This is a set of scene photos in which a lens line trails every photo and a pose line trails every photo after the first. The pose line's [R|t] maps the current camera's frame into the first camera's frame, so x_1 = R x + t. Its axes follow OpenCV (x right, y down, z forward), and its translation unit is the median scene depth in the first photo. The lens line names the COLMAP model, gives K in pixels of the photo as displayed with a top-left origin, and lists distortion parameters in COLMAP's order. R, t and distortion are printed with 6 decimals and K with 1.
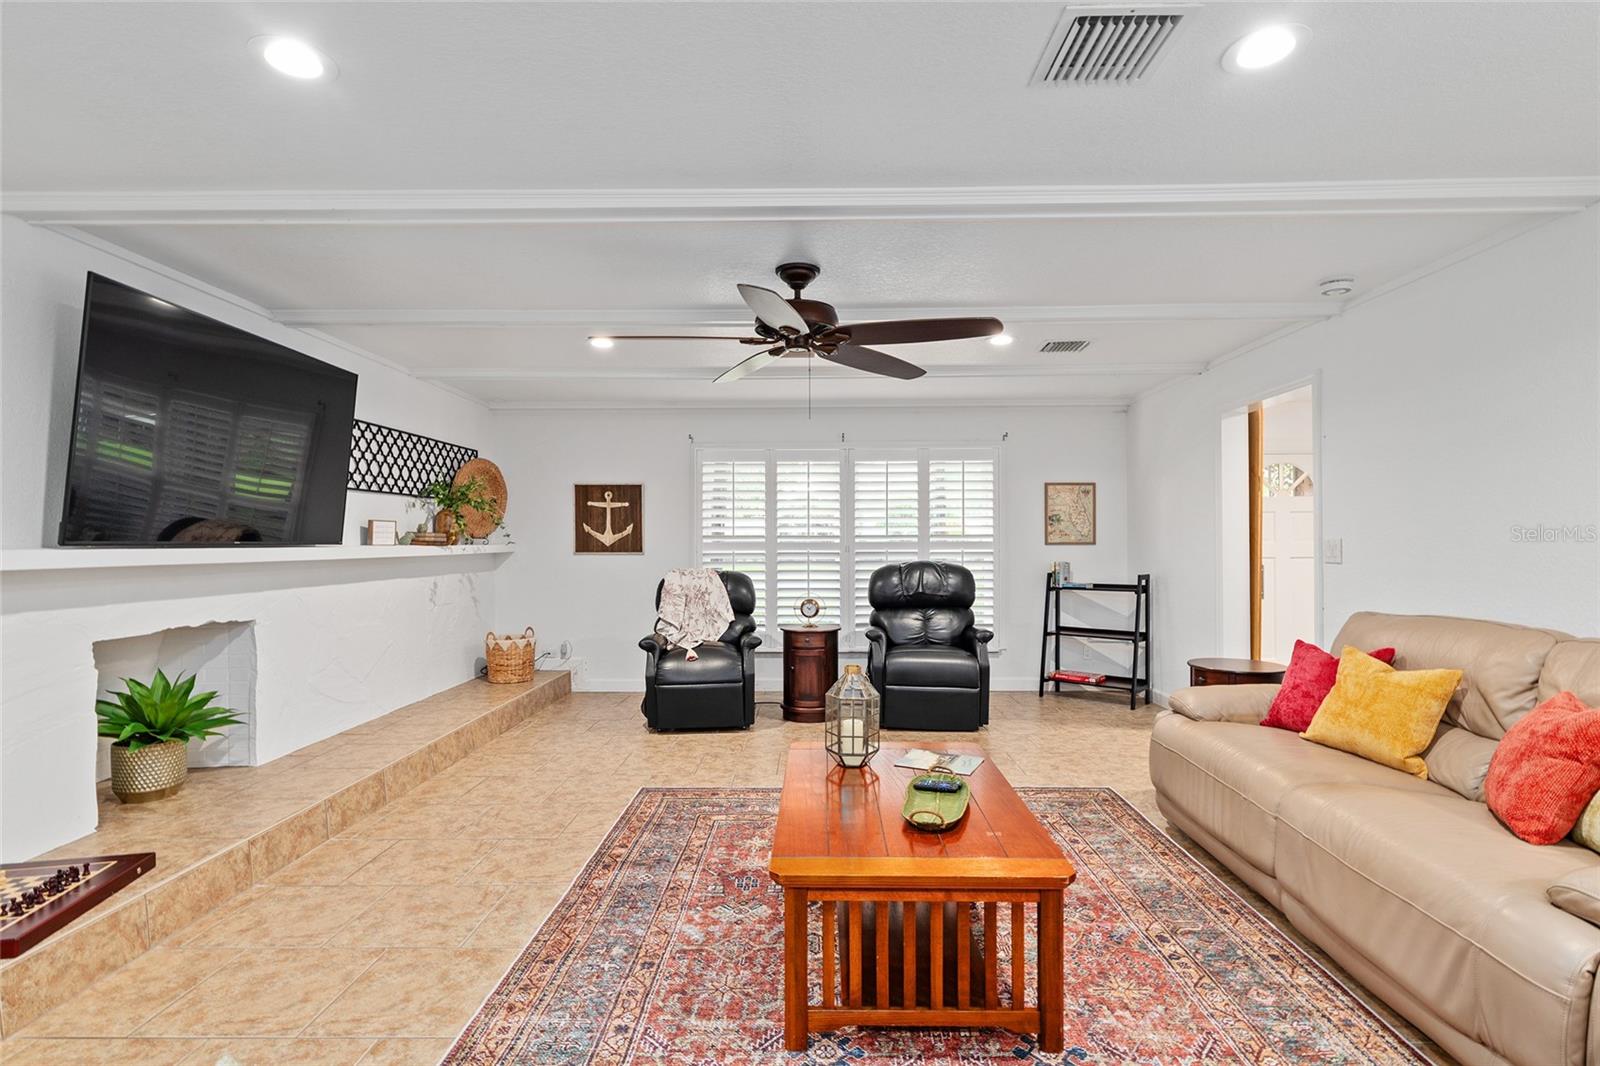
lens RADIAL K [[795.2, 0, 795.9], [0, 795.2, 542.7], [0, 0, 1]] dist [0.000832, -0.000860]
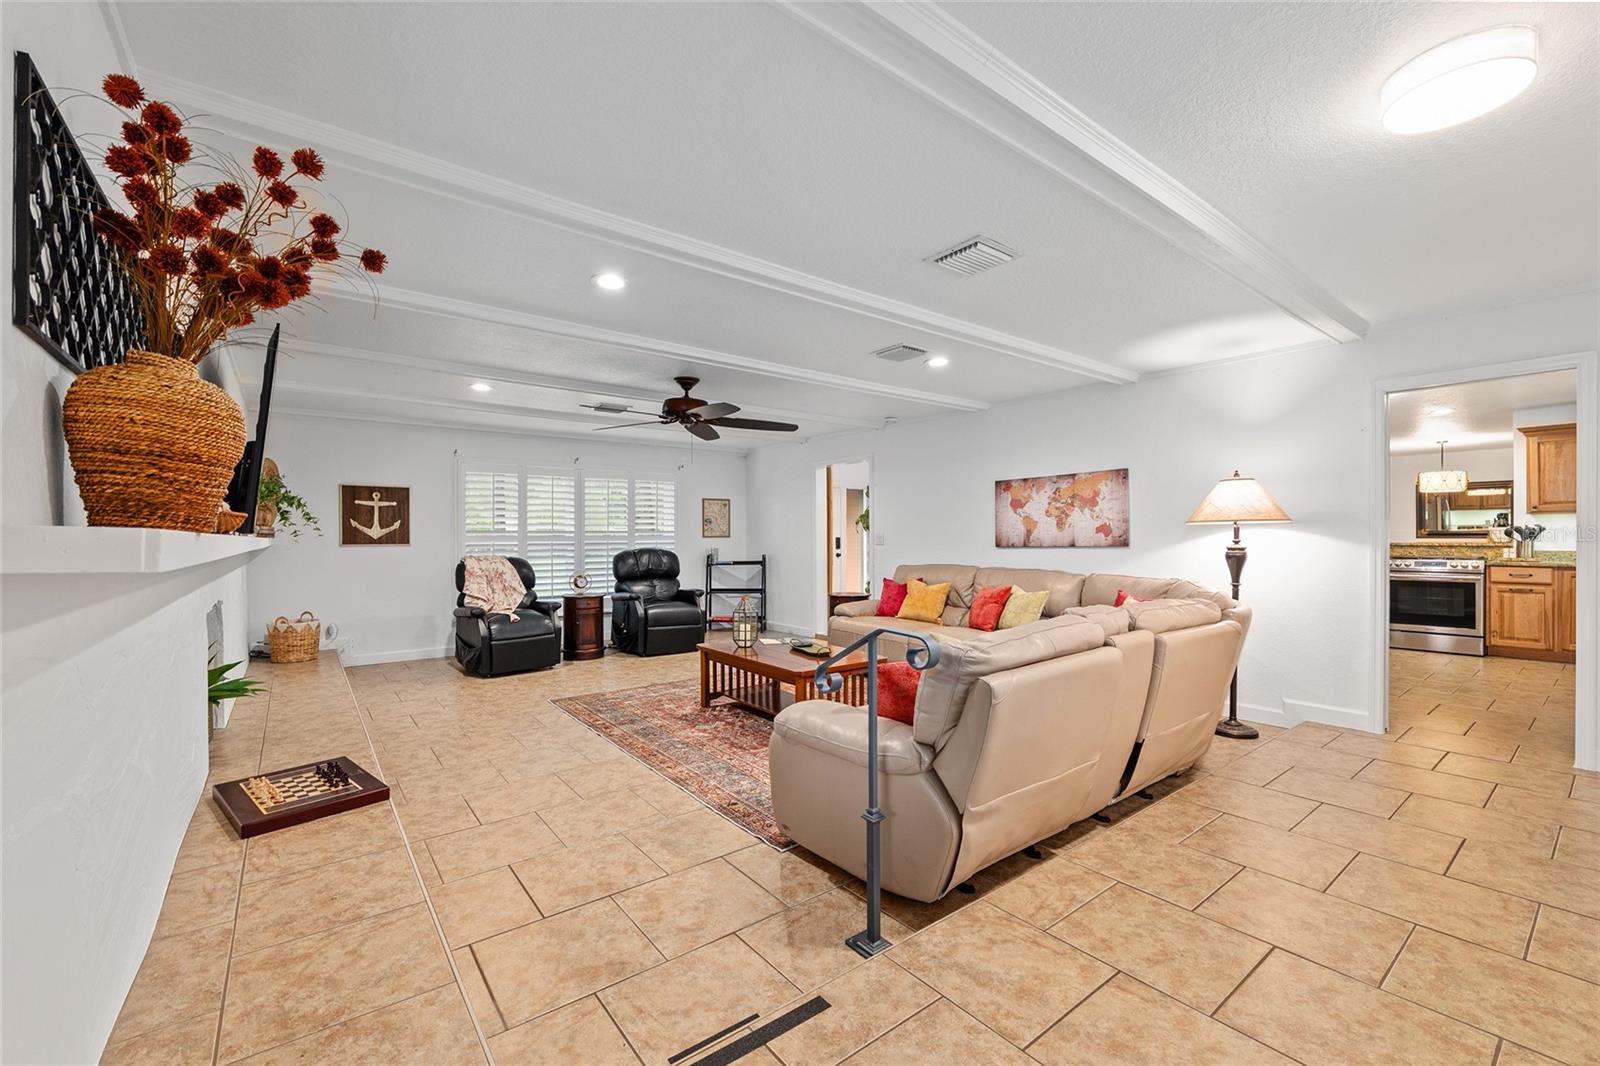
lens RADIAL K [[656.1, 0, 814.4], [0, 656.1, 536.9], [0, 0, 1]] dist [-0.001111, -0.000115]
pose [[0.773804, -0.000213, 0.633426, -0.388661], [0.002783, 0.999991, -0.003064, 0.006782], [-0.633419, 0.004134, 0.773798, -0.170848]]
